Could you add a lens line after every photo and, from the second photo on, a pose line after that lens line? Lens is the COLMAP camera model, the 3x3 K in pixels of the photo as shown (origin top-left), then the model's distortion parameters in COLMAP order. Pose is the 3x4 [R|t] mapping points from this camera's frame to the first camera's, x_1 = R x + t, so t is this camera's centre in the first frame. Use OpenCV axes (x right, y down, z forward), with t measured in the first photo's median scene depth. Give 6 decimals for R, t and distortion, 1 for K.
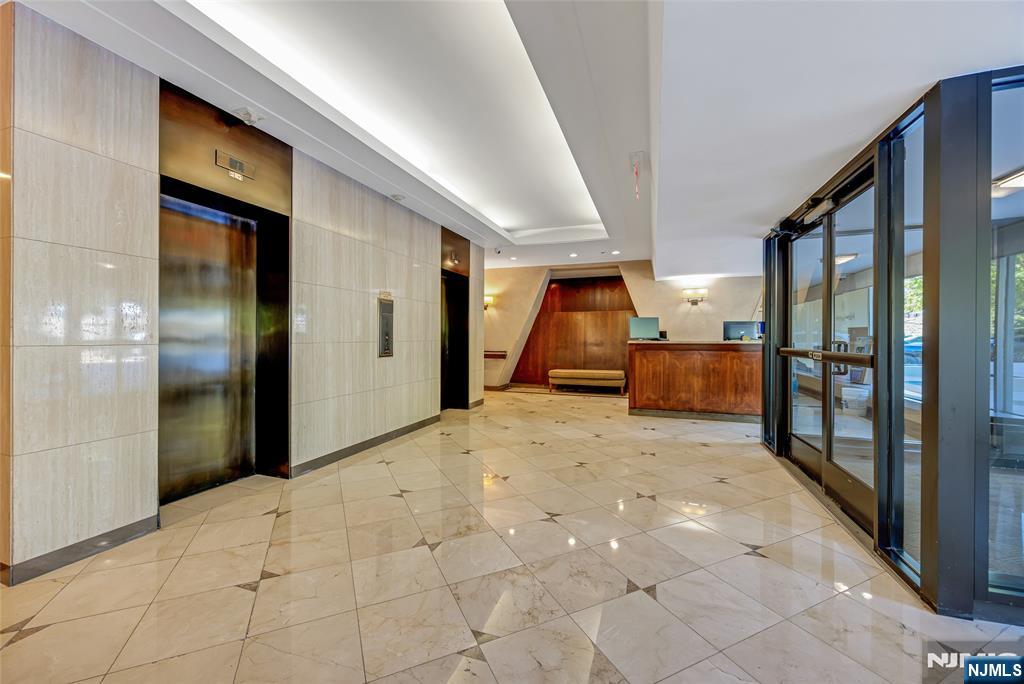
lens RADIAL K [[398.5, 0, 507.2], [0, 398.5, 340.9], [0, 0, 1]] dist [-0.000132, 0.000211]
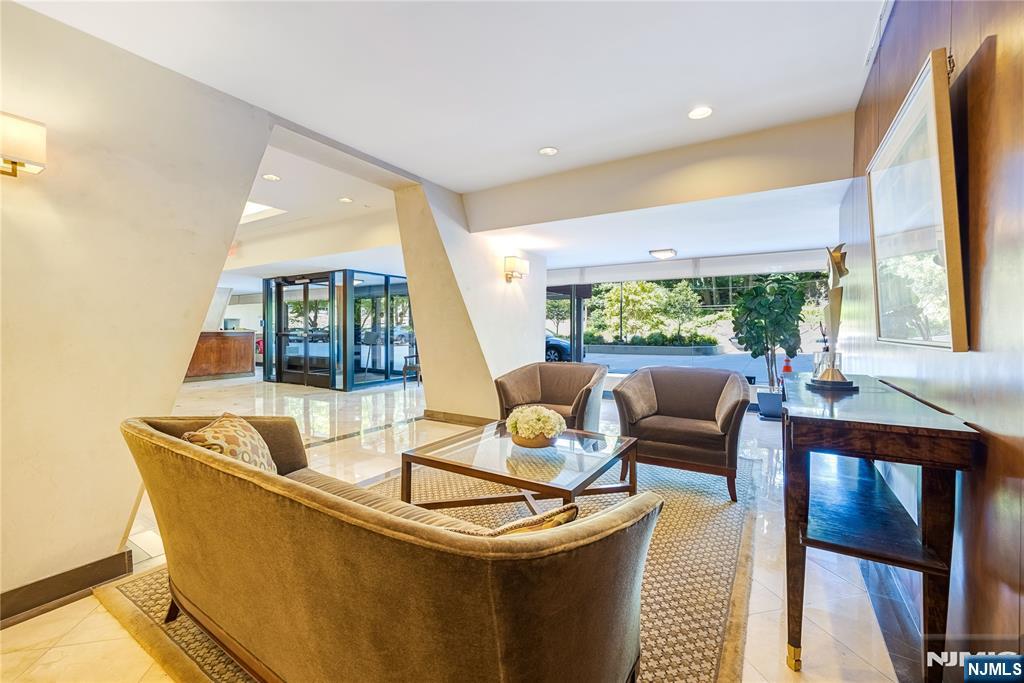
lens RADIAL K [[421.5, 0, 513.3], [0, 421.5, 330.5], [0, 0, 1]] dist [-0.000057, -0.000028]
pose [[0.210437, -0.006529, 0.977586, -0.909963], [0.006428, 0.999965, 0.005295, -0.001322], [-0.977586, 0.005169, 0.210472, -0.525475]]
